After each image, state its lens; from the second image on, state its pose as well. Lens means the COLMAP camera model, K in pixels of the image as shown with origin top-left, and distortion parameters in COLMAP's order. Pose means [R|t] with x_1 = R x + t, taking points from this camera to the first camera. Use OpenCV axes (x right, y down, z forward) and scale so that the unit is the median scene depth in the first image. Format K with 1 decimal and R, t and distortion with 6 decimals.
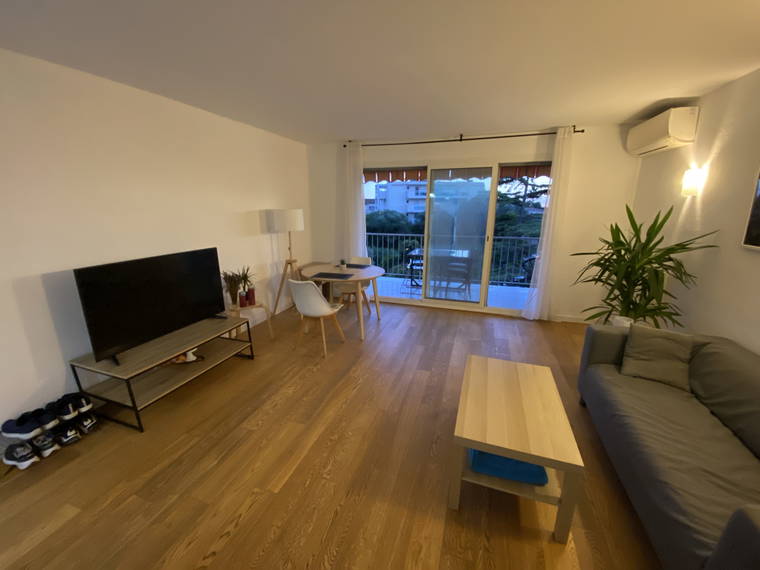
lens RADIAL K [[305.8, 0, 378.4], [0, 305.8, 289.0], [0, 0, 1]] dist [-0.013843, -0.001226]
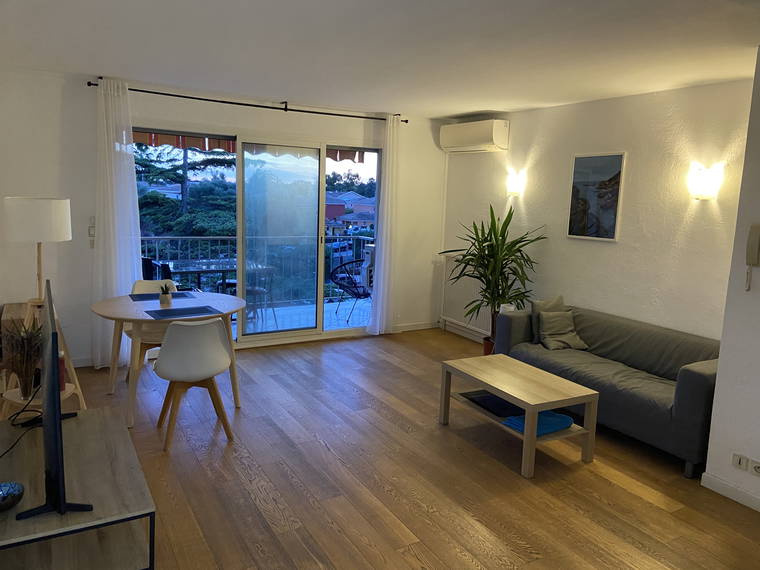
lens RADIAL K [[580.6, 0, 379.5], [0, 580.6, 282.4], [0, 0, 1]] dist [0.010901, -0.002255]
pose [[0.649497, -0.095927, 0.754289, -0.925975], [0.159701, 0.987093, -0.011980, -0.029020], [-0.743404, 0.128242, 0.656433, -0.051782]]
